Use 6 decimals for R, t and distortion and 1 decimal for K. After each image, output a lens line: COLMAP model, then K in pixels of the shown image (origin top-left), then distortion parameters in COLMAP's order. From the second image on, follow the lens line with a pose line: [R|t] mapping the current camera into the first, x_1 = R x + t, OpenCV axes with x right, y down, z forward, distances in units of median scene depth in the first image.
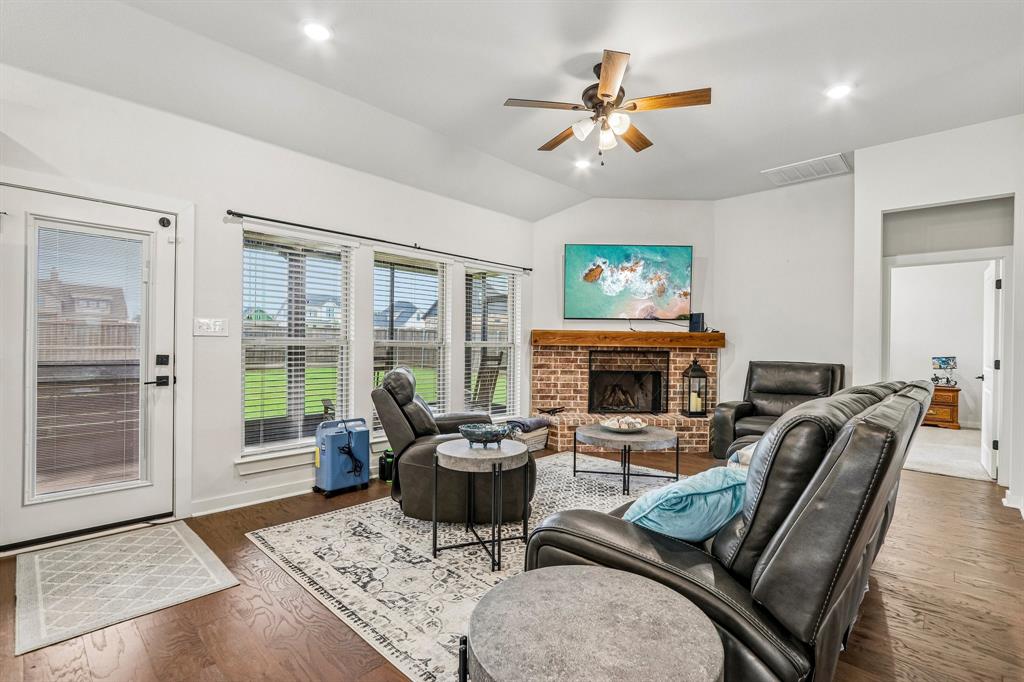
lens RADIAL K [[472.6, 0, 513.0], [0, 472.6, 348.2], [0, 0, 1]] dist [-0.010591, 0.001629]
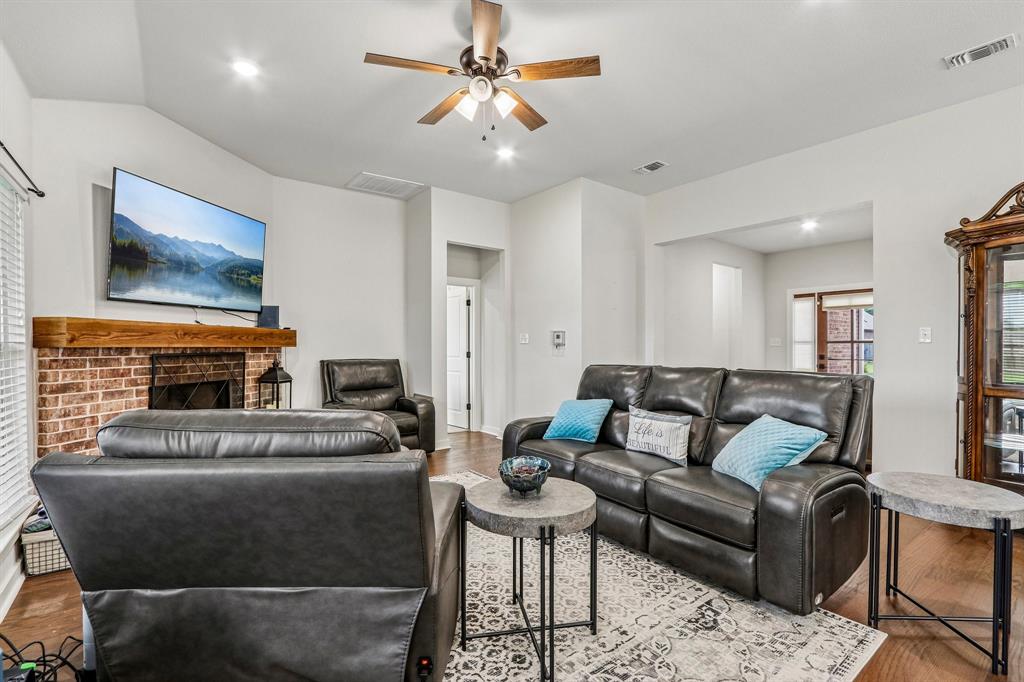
lens RADIAL K [[472.6, 0, 516.0], [0, 472.6, 348.3], [0, 0, 1]] dist [-0.010591, 0.001629]
pose [[0.165743, -0.018791, 0.985990, -0.359520], [0.012730, 0.999776, 0.016914, -0.007464], [-0.986087, 0.009748, 0.165945, 0.431969]]
